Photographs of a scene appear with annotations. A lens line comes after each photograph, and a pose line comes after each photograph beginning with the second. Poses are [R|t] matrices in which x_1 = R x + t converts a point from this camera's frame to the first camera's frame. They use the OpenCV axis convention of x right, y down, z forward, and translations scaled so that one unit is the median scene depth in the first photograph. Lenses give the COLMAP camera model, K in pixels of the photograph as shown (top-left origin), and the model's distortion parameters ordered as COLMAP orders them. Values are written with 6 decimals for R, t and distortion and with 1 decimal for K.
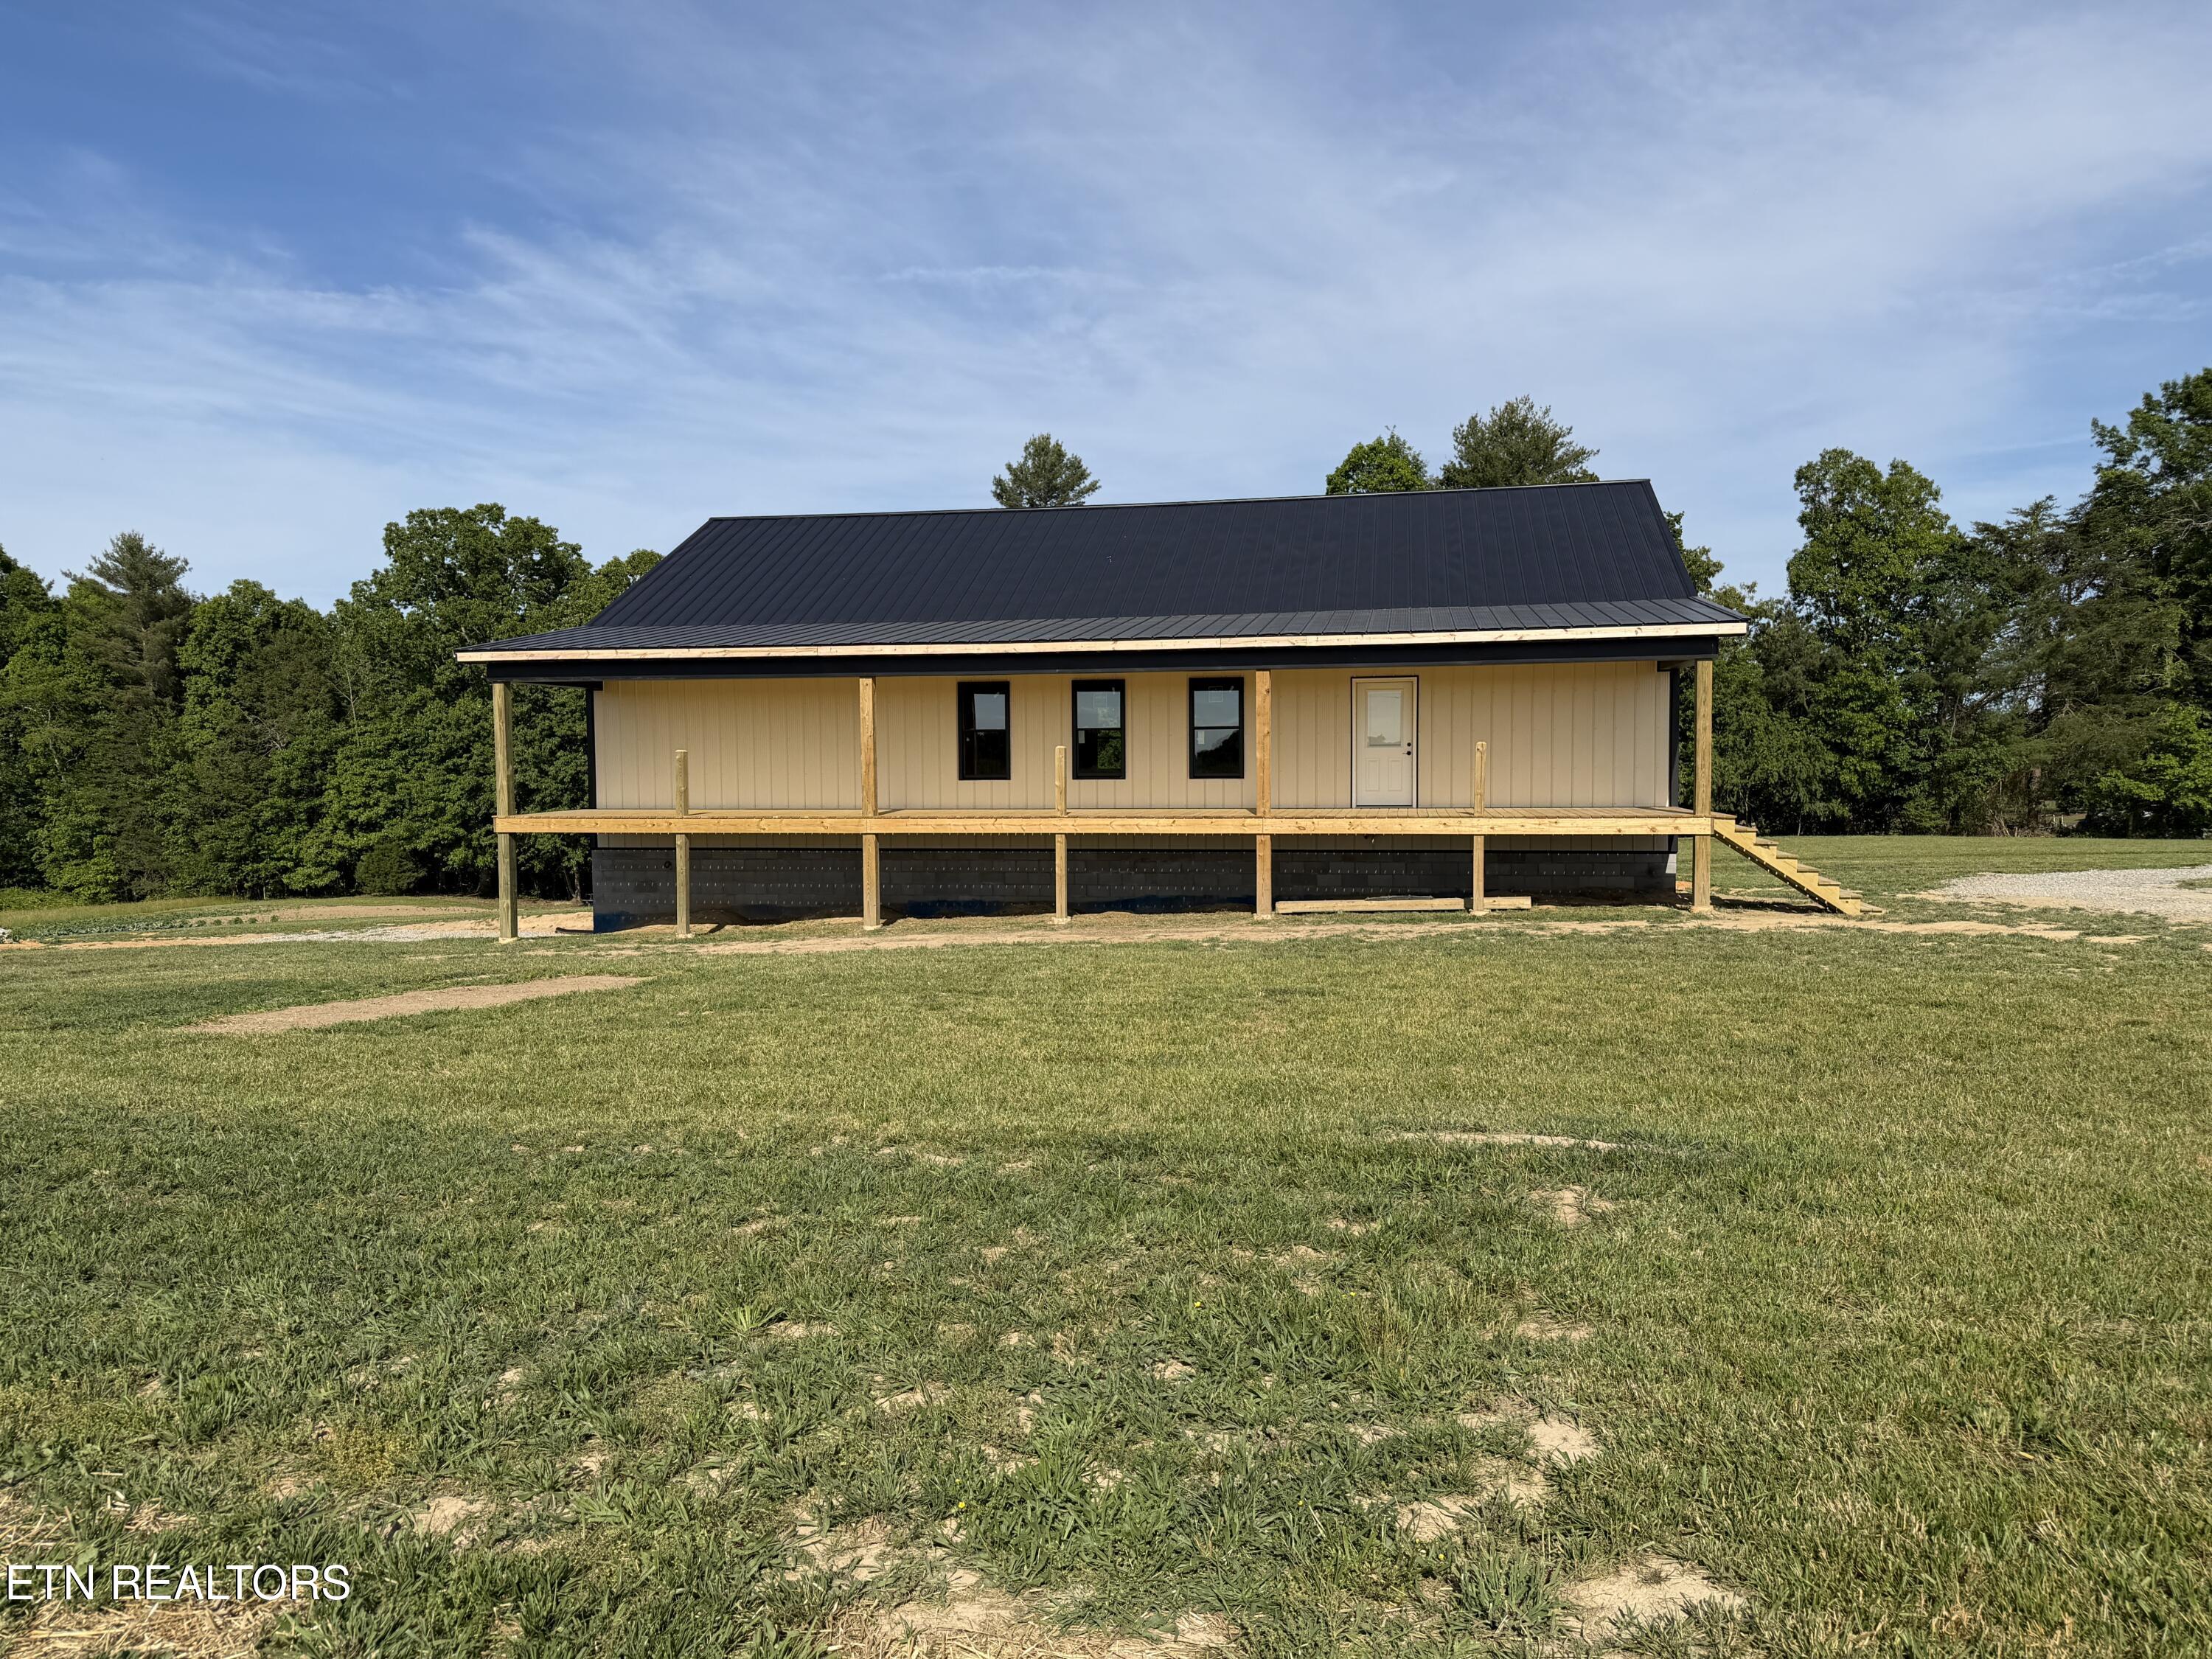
lens RADIAL K [[1621.2, 0, 1083.0], [0, 1621.2, 828.5], [0, 0, 1]] dist [0.022396, -0.001367]
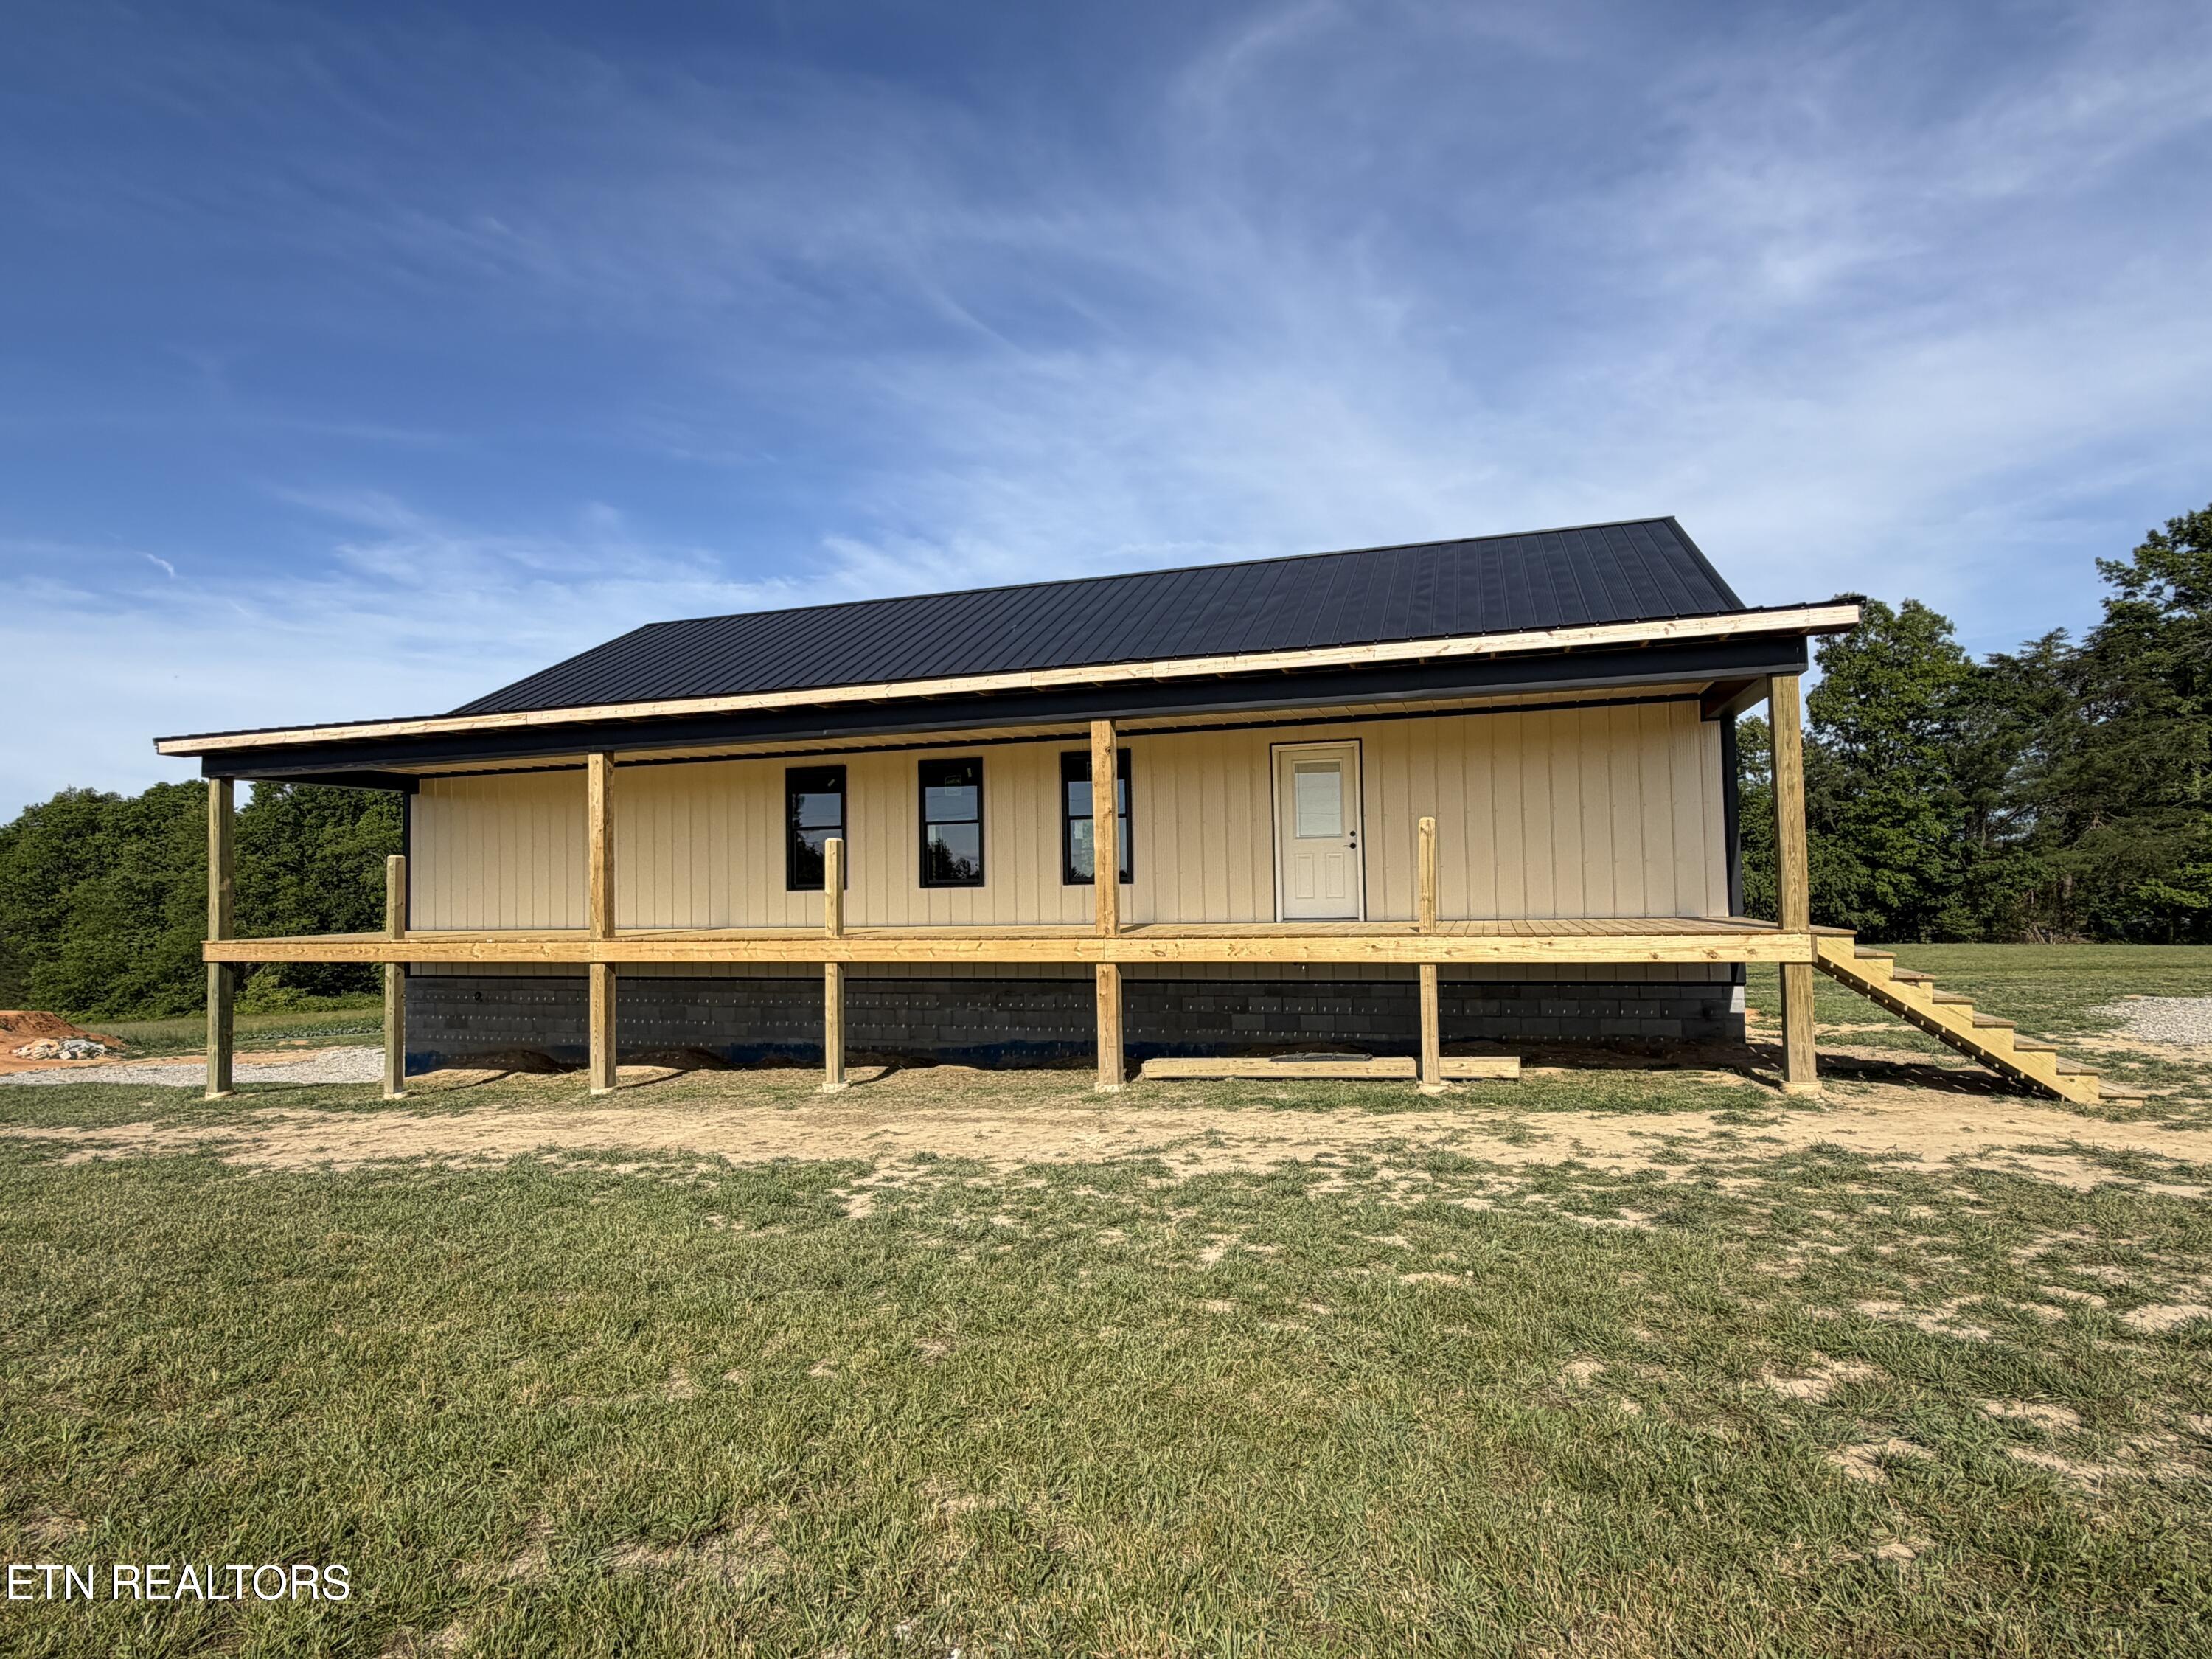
lens RADIAL K [[1115.8, 0, 1115.1], [0, 1115.8, 837.8], [0, 0, 1]] dist [-0.002039, -0.000328]
pose [[0.990806, -0.017975, -0.134094, 0.066821], [0.006039, 0.996023, -0.088893, -0.002574], [0.135158, 0.087266, 0.986974, 0.199056]]
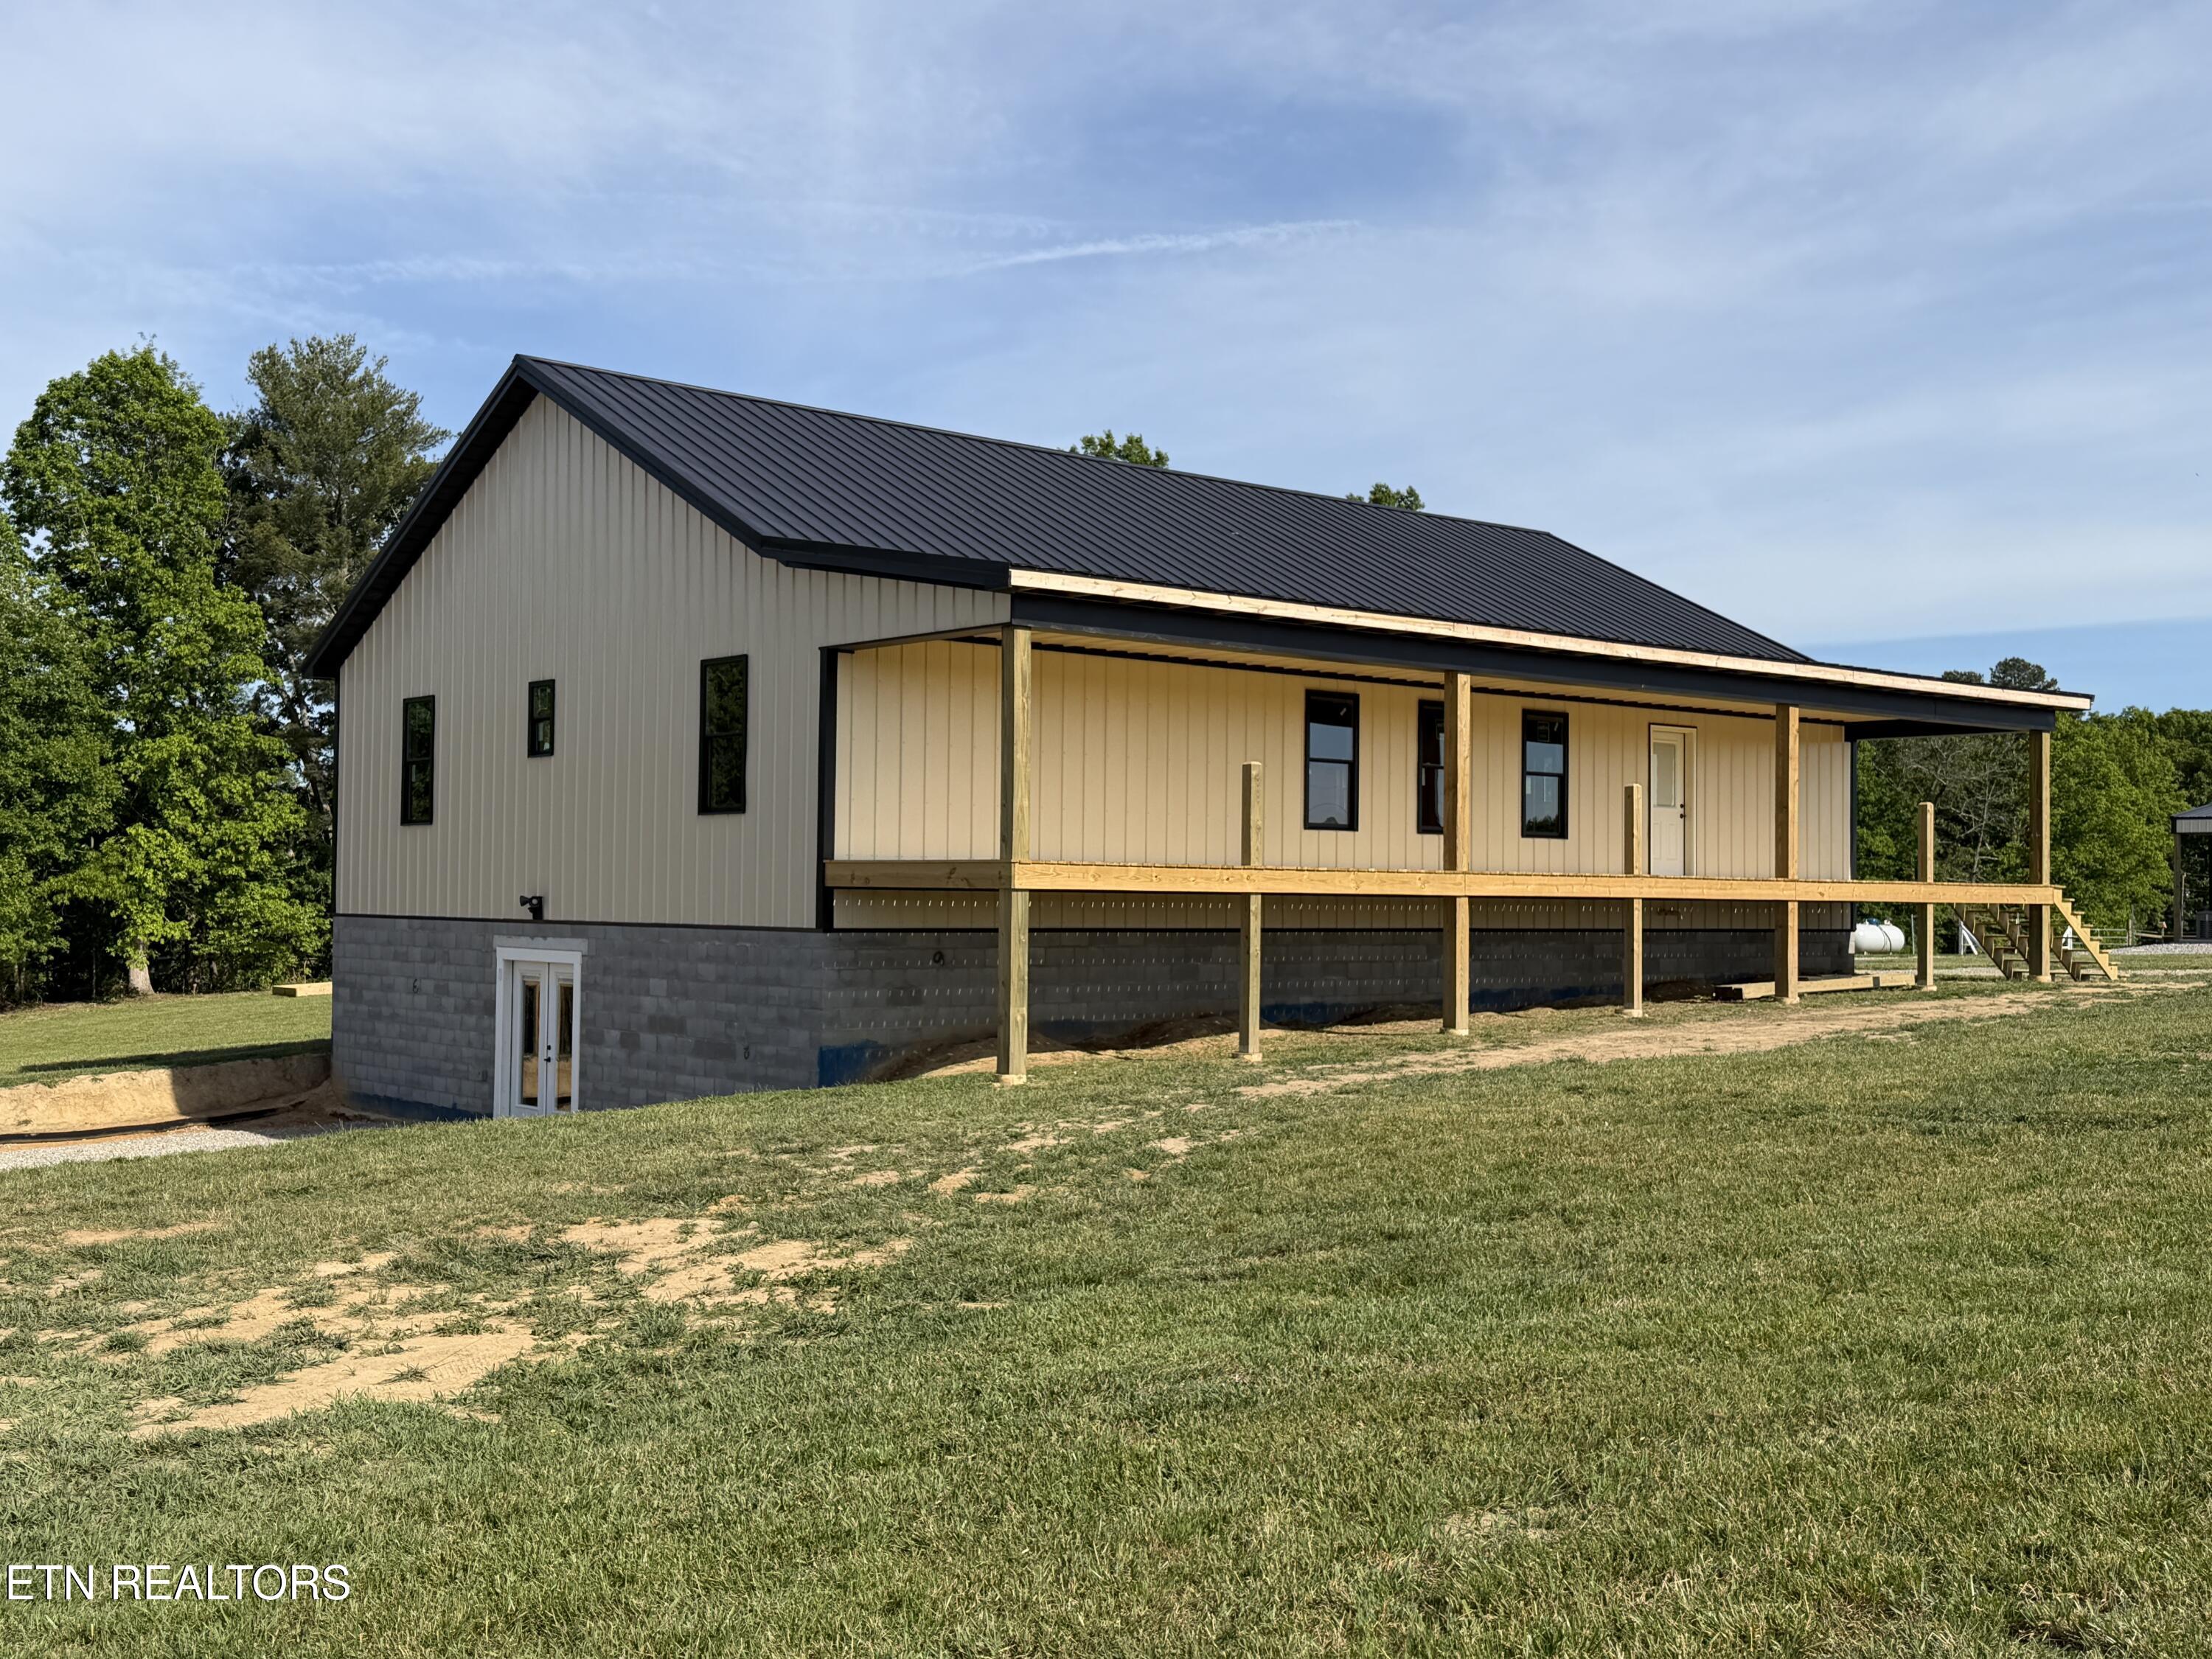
lens RADIAL K [[2386.1, 0, 1078.0], [0, 2386.1, 806.6], [0, 0, 1]] dist [0.107562, 0.000000]
pose [[0.630541, 0.045237, 0.774837, -0.385581], [0.016513, 0.997292, -0.071663, 0.013389], [-0.775980, 0.057981, 0.628086, 0.179757]]
